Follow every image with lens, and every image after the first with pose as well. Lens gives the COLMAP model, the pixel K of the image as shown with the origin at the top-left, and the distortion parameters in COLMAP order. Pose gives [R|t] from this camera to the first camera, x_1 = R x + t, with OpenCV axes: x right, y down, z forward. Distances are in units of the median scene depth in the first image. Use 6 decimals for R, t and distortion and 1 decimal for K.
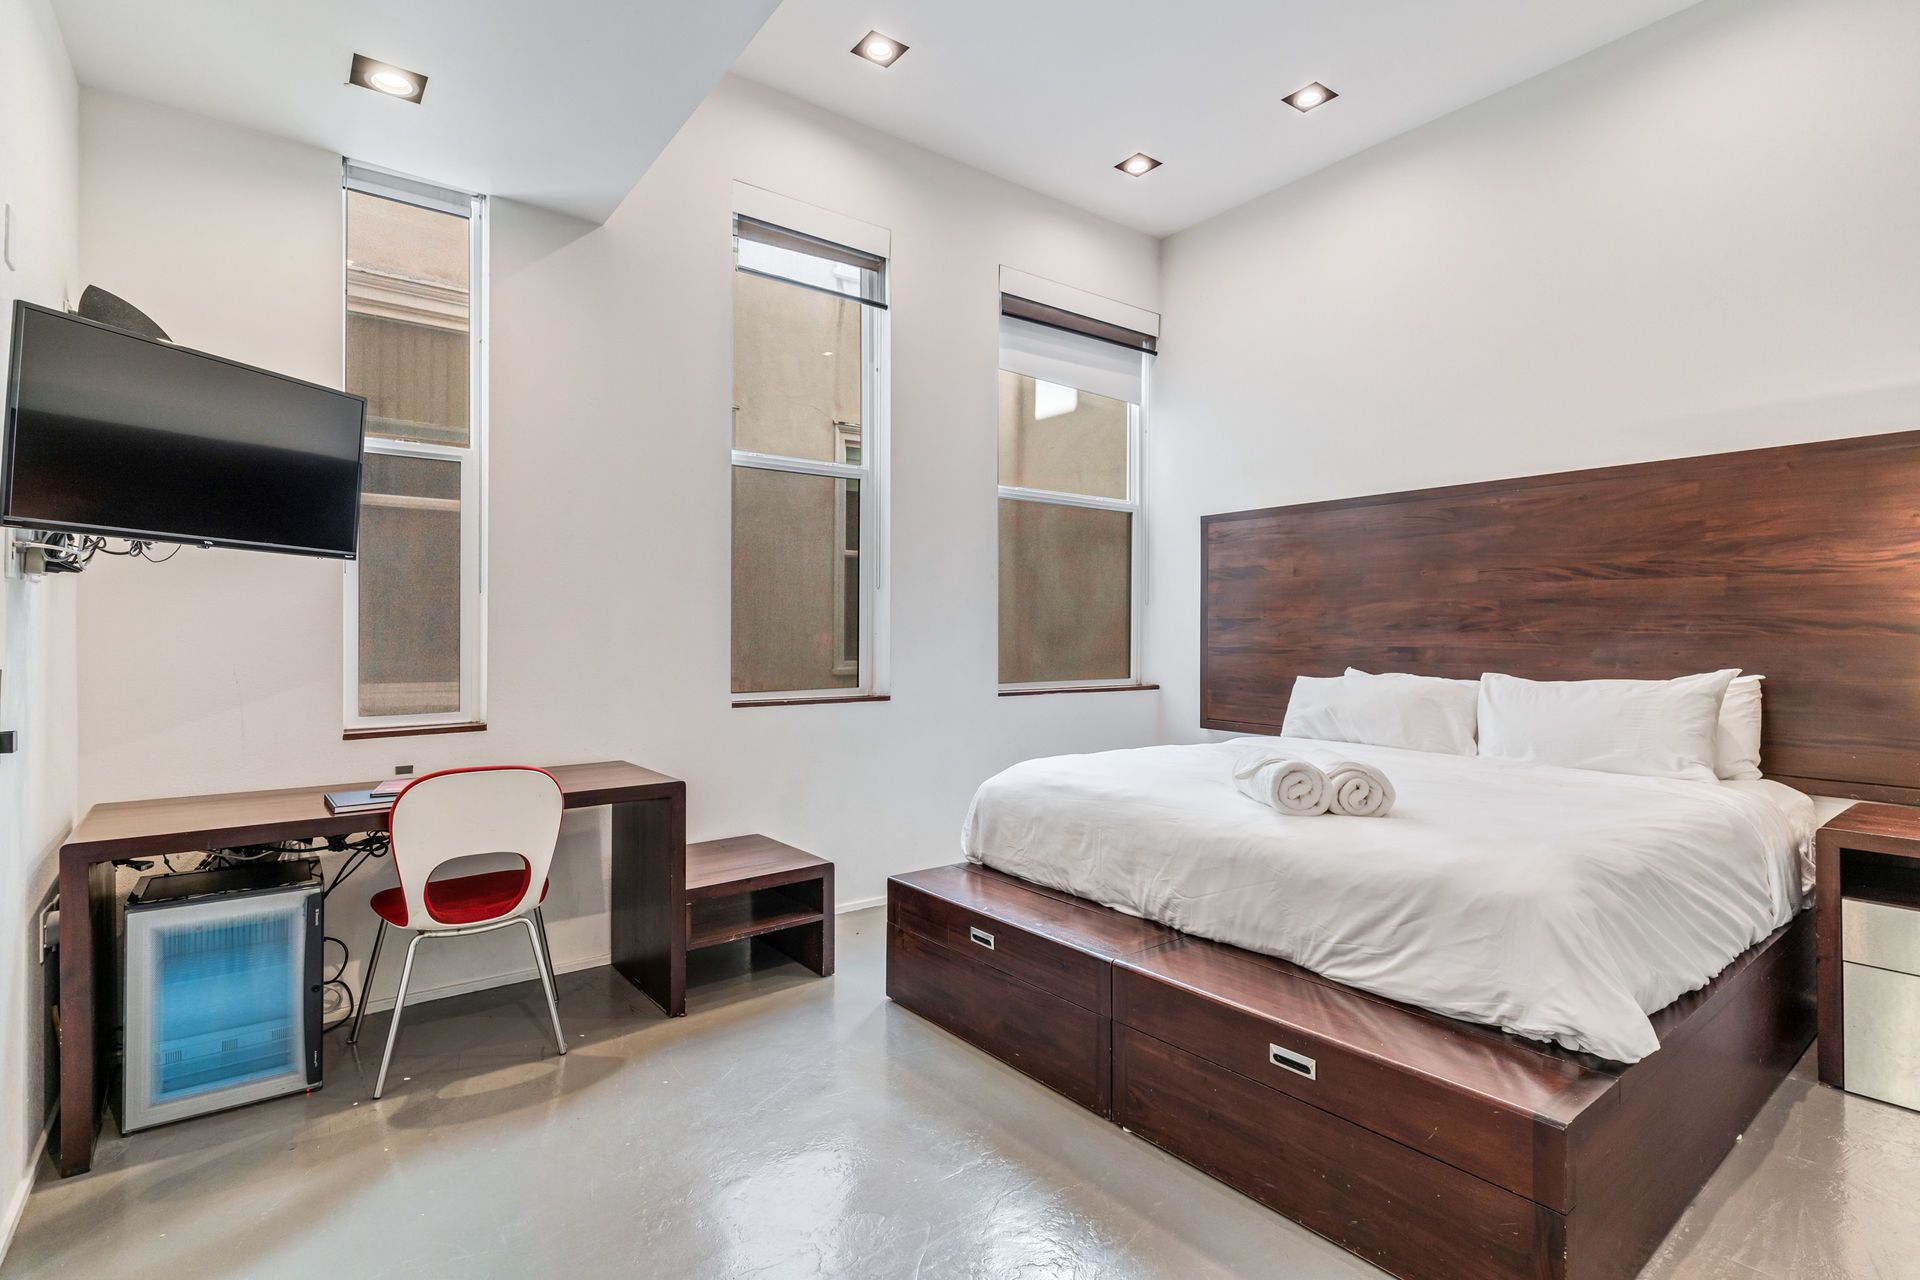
lens RADIAL K [[920.0, 0, 936.6], [0, 920.0, 641.7], [0, 0, 1]] dist [0.004022, 0.001100]
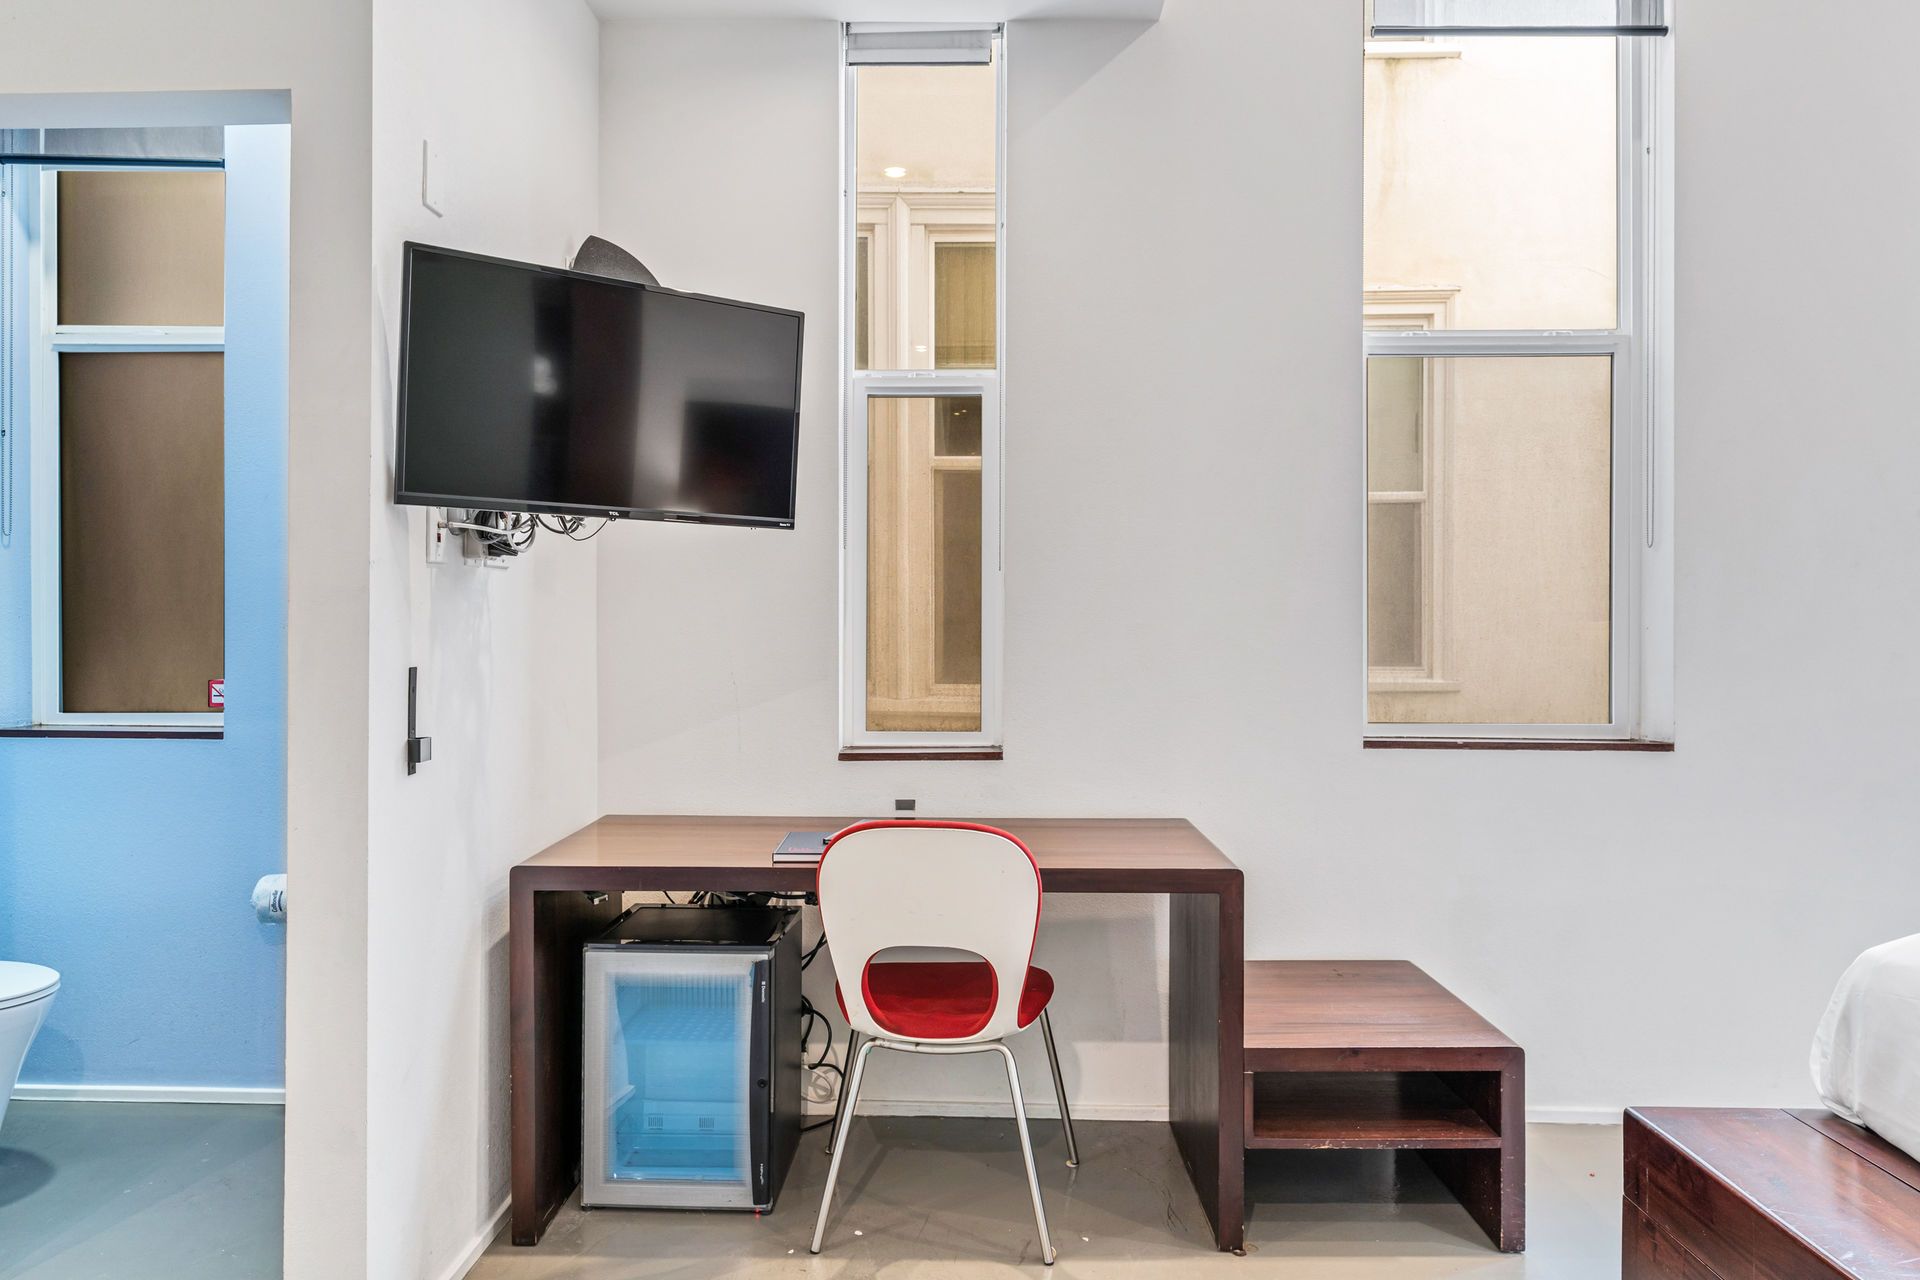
lens RADIAL K [[1178.5, 0, 984.6], [0, 1178.5, 615.1], [0, 0, 1]] dist [-0.010269, 0.025580]
pose [[0.794253, -0.000960, -0.607586, 0.068947], [-0.008041, 0.999895, -0.012091, -0.006576], [0.607534, 0.014488, 0.794162, 0.283585]]
